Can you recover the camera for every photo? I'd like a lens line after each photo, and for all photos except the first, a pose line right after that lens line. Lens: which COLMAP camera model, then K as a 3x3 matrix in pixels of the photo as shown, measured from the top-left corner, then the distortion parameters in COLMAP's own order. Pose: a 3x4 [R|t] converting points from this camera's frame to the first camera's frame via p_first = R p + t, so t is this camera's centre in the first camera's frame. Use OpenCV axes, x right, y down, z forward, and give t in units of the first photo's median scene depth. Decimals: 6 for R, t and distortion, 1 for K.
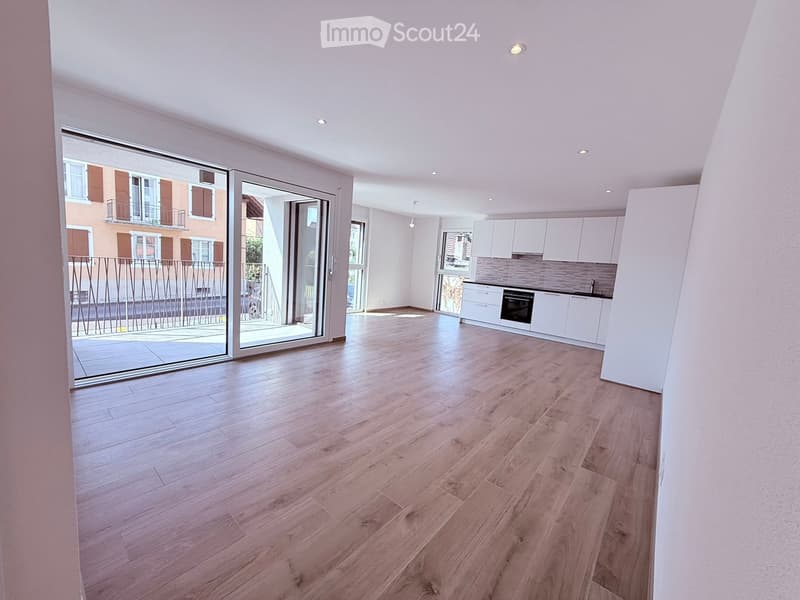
lens RADIAL K [[318.7, 0, 396.8], [0, 318.7, 299.6], [0, 0, 1]] dist [0.000310, -0.000060]
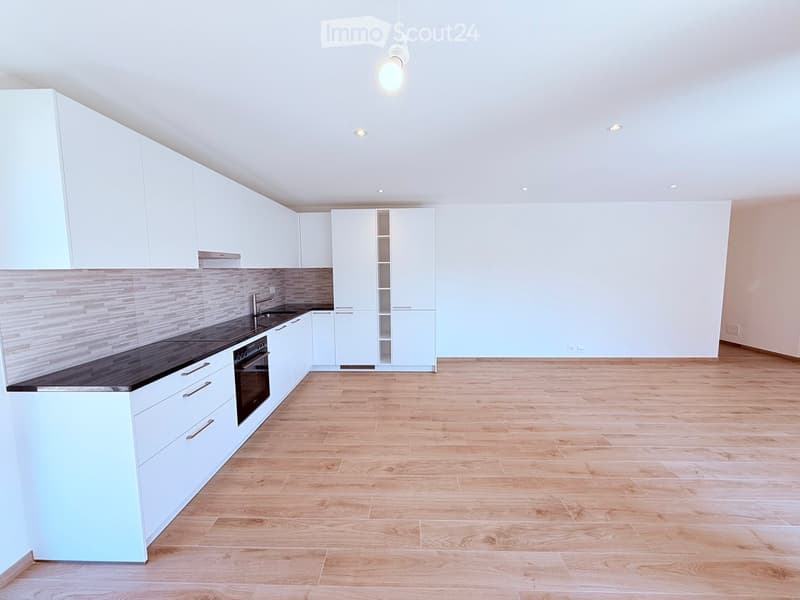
lens RADIAL K [[318.7, 0, 396.8], [0, 318.7, 299.6], [0, 0, 1]] dist [0.000310, -0.000060]
pose [[-0.622127, -0.142859, 0.769772, -0.059737], [0.059163, 0.971822, 0.228172, -0.145112], [-0.780678, 0.187494, -0.596144, 0.923456]]
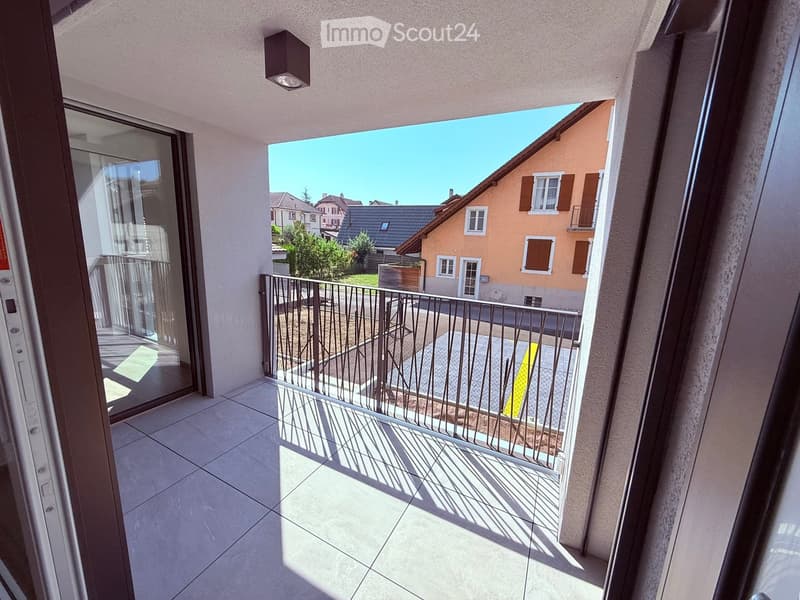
lens RADIAL K [[318.7, 0, 396.8], [0, 318.7, 299.6], [0, 0, 1]] dist [0.000310, -0.000060]
pose [[0.221426, 0.122014, -0.967514, -0.115093], [-0.143418, 0.985428, 0.091450, -0.098461], [0.964573, 0.118509, 0.235699, 0.581474]]
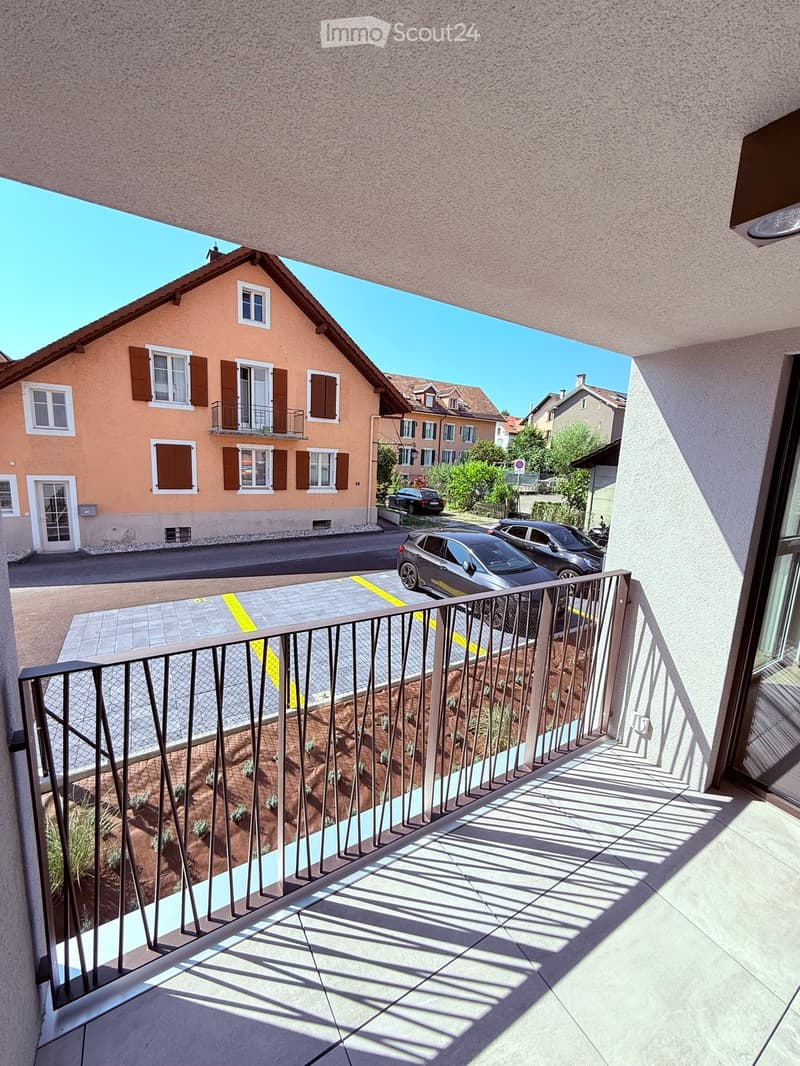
lens RADIAL K [[427.2, 0, 400.2], [0, 427.2, 526.8], [0, 0, 1]] dist [-0.001502, -0.000216]
pose [[0.948746, 0.023121, -0.315194, -0.379428], [-0.016399, 0.999578, 0.023965, -0.121565], [0.315615, -0.017568, 0.948725, 0.418385]]
